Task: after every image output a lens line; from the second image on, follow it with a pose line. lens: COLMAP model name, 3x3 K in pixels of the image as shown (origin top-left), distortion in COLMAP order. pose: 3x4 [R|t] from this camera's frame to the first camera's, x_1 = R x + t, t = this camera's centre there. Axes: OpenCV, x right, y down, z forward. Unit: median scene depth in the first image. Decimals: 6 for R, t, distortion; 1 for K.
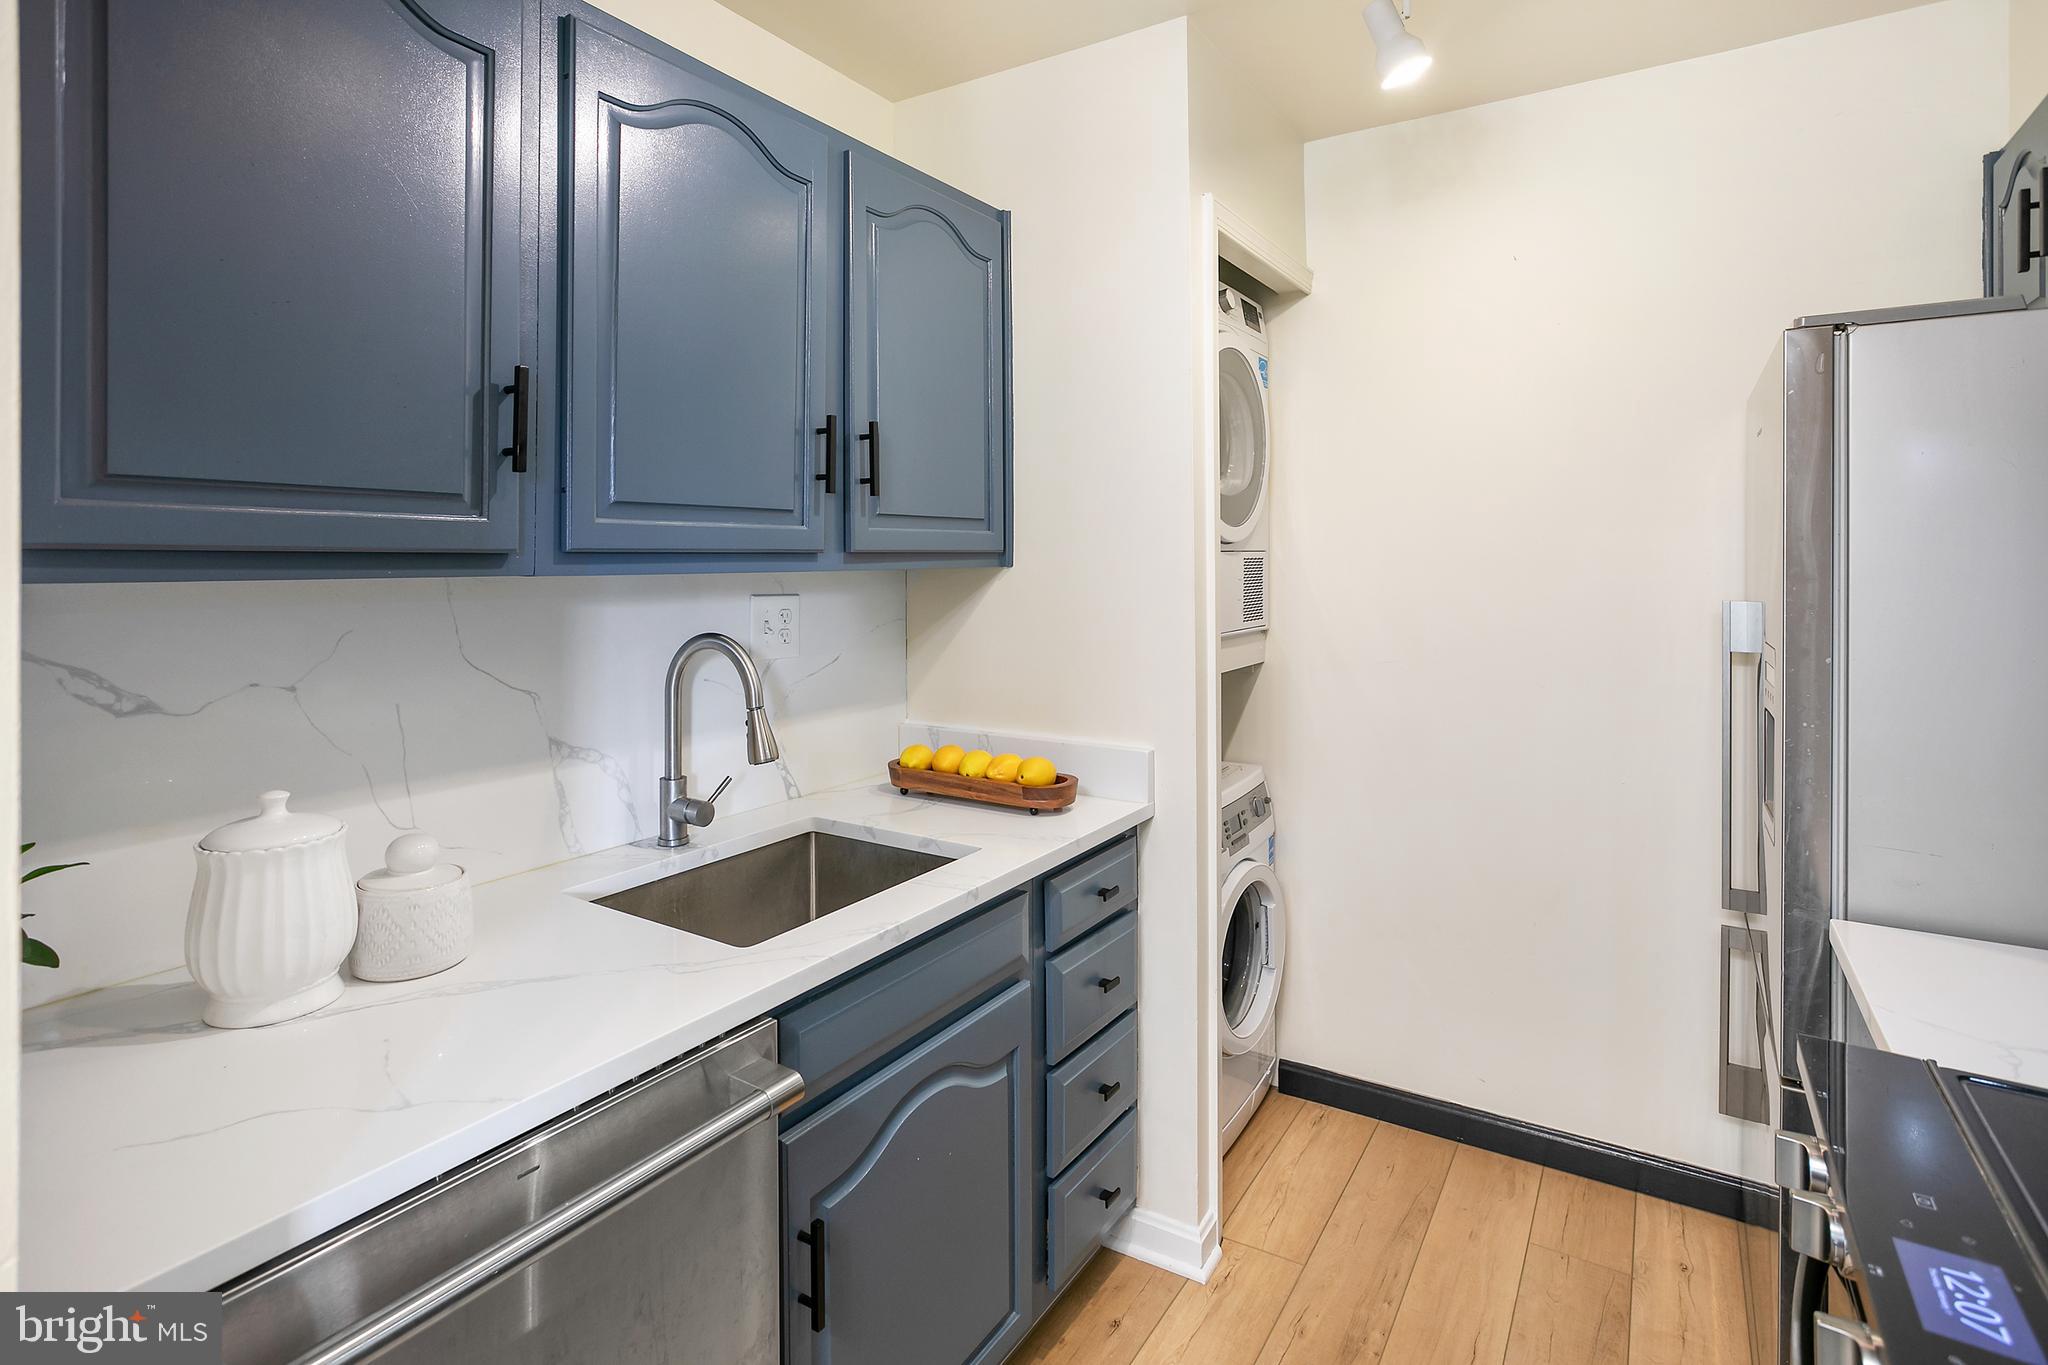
lens RADIAL K [[1019.5, 0, 1023.2], [0, 1019.5, 569.3], [0, 0, 1]] dist [-0.038944, 0.019795]
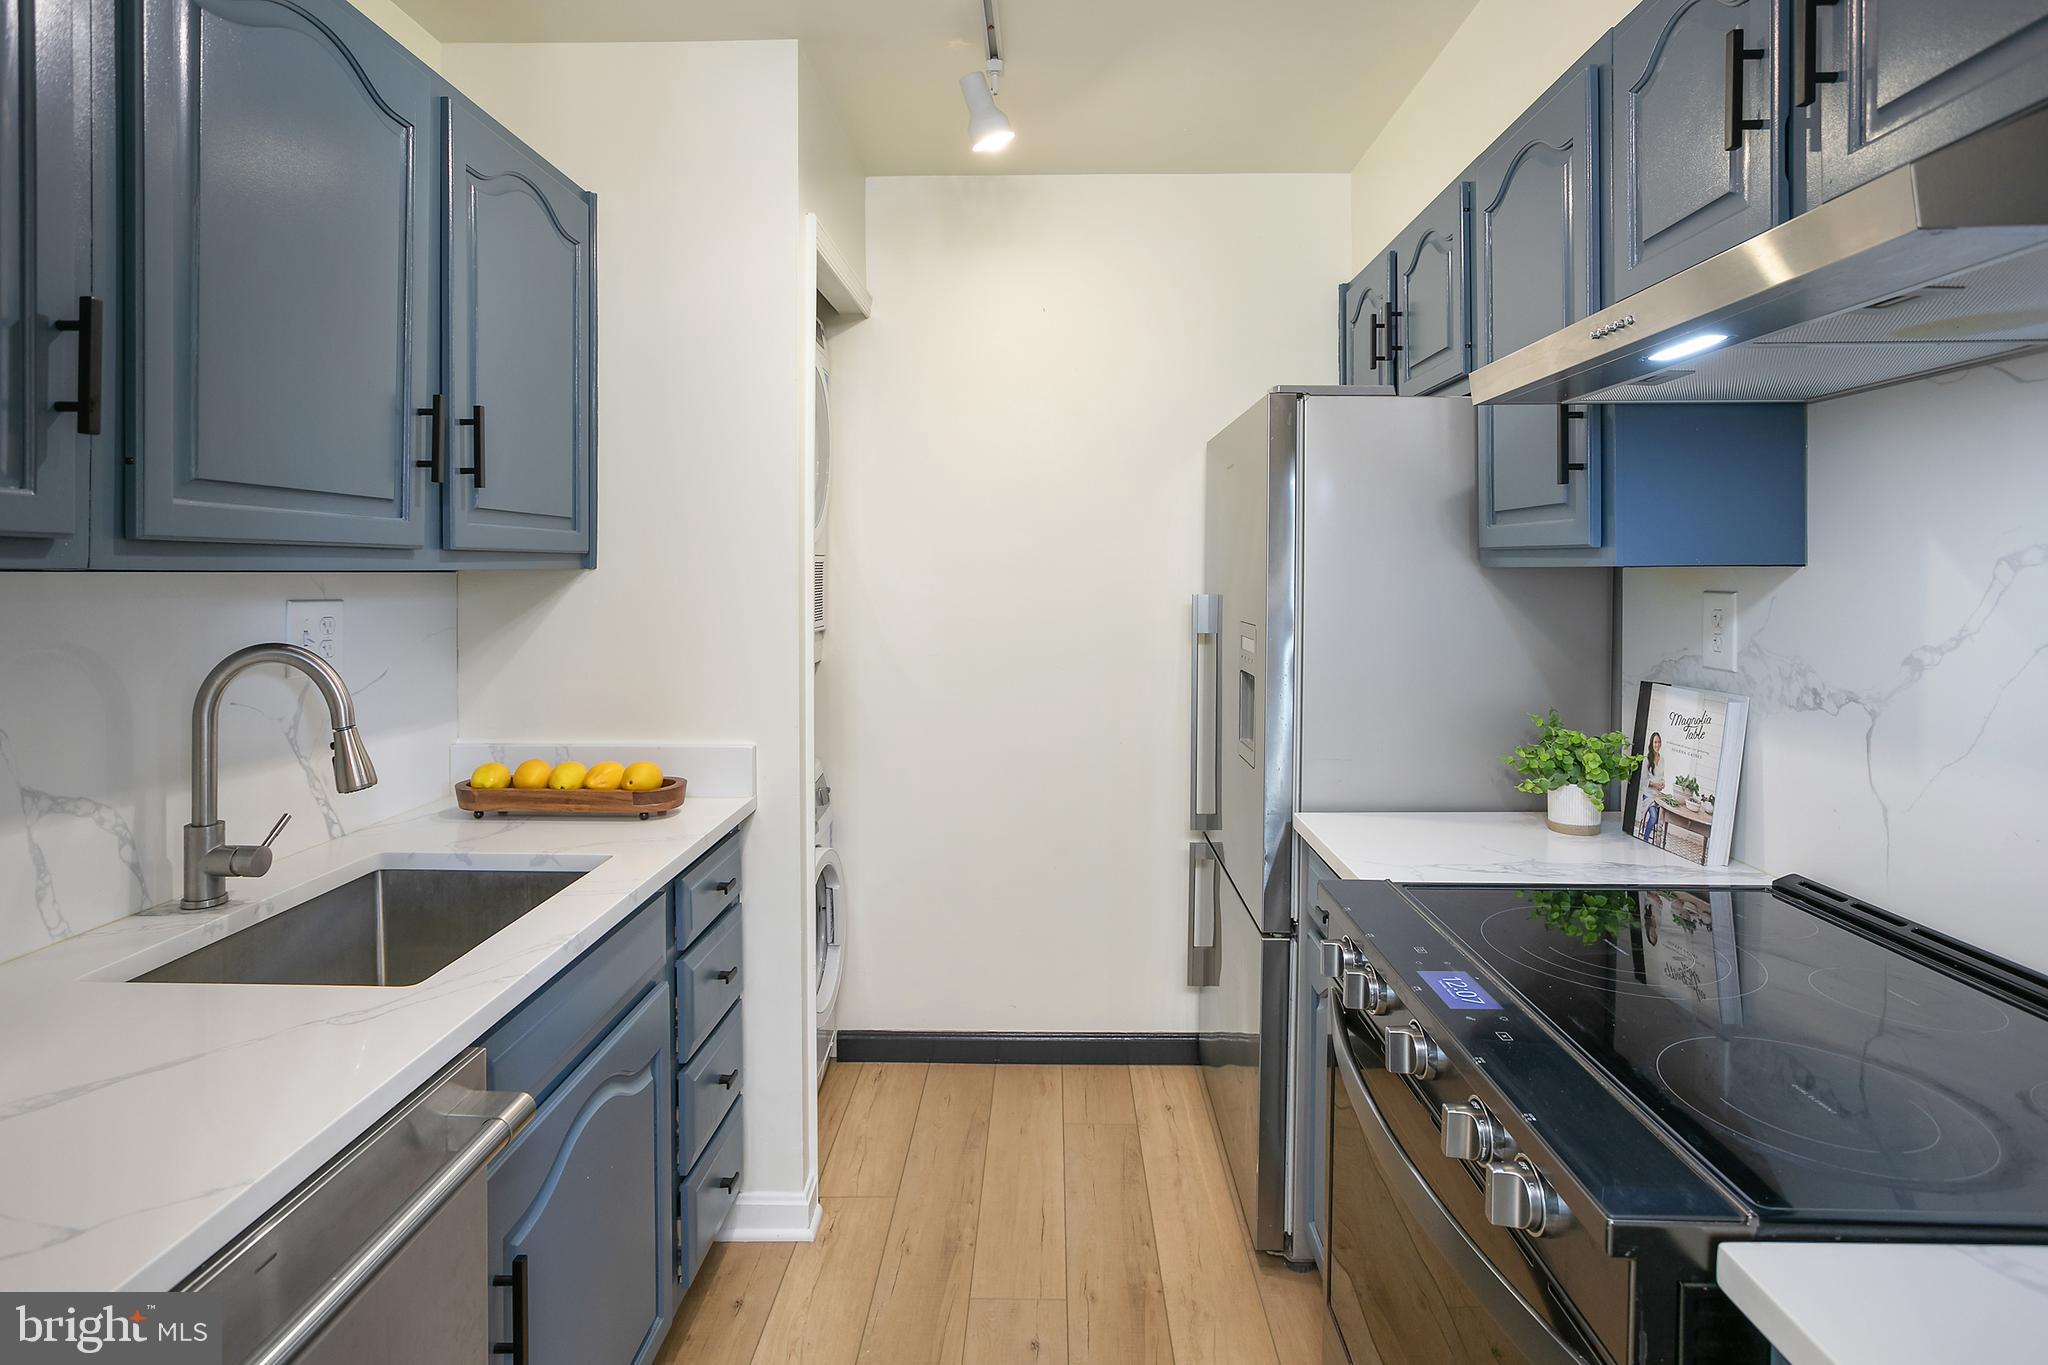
lens RADIAL K [[1017.1, 0, 1027.2], [0, 1017.1, 599.6], [0, 0, 1]] dist [-0.035133, 0.023111]
pose [[0.858078, -0.011732, 0.513386, -0.176231], [0.002371, 0.999819, 0.018885, 0.011434], [-0.513515, -0.014987, 0.857950, -0.025179]]
